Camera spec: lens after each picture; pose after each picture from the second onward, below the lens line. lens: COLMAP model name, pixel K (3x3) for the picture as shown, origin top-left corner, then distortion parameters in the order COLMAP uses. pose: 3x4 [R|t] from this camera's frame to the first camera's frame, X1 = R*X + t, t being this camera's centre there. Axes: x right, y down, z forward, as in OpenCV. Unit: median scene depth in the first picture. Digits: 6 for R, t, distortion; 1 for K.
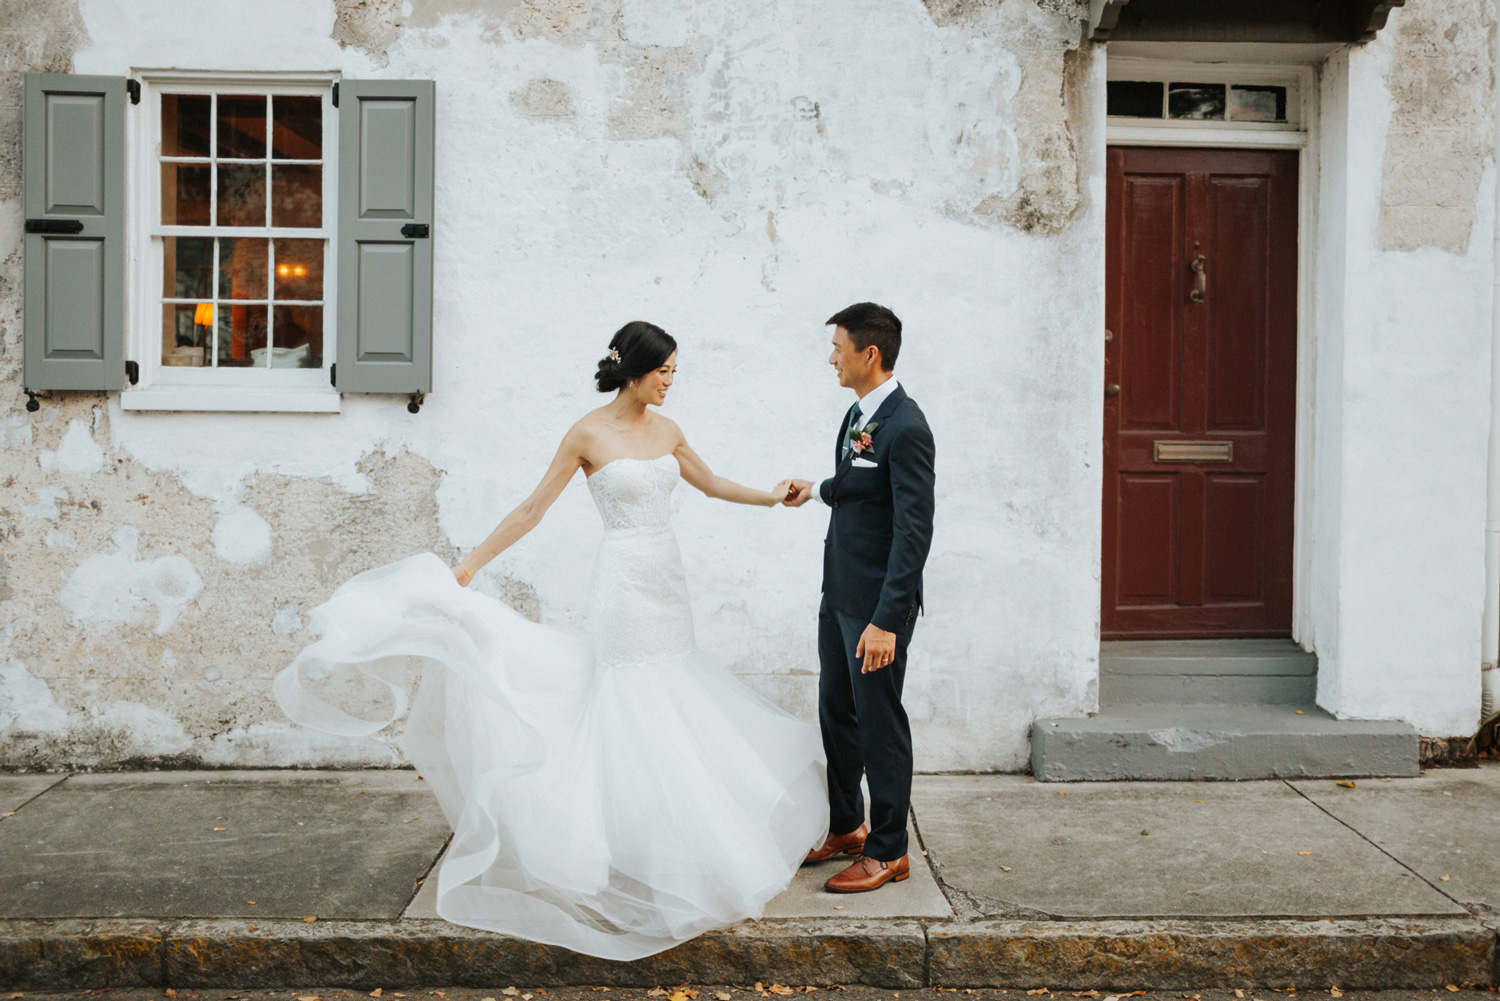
lens RADIAL K [[1613.6, 0, 776.2], [0, 1613.6, 475.4], [0, 0, 1]] dist [-0.005934, -0.015892]
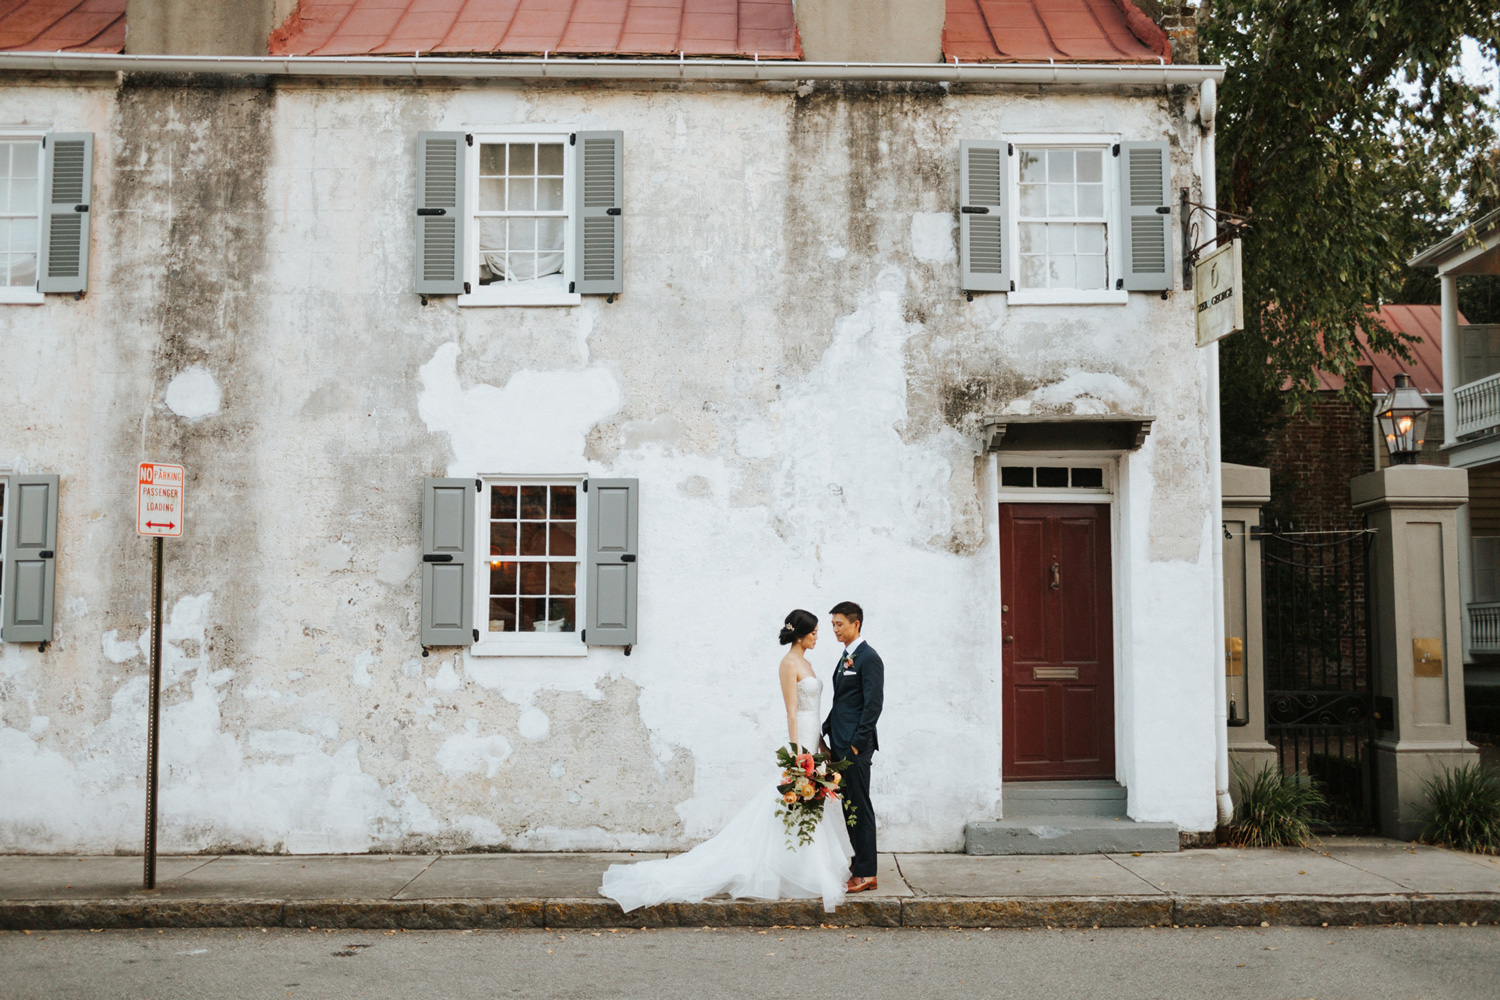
lens RADIAL K [[1613.6, 0, 776.2], [0, 1613.6, 474.9], [0, 0, 1]] dist [-0.005934, -0.015892]
pose [[0.999886, -0.010930, -0.010410, -0.030894], [0.009270, 0.988948, -0.147974, 0.031429], [0.011913, 0.147861, 0.988936, -0.857413]]
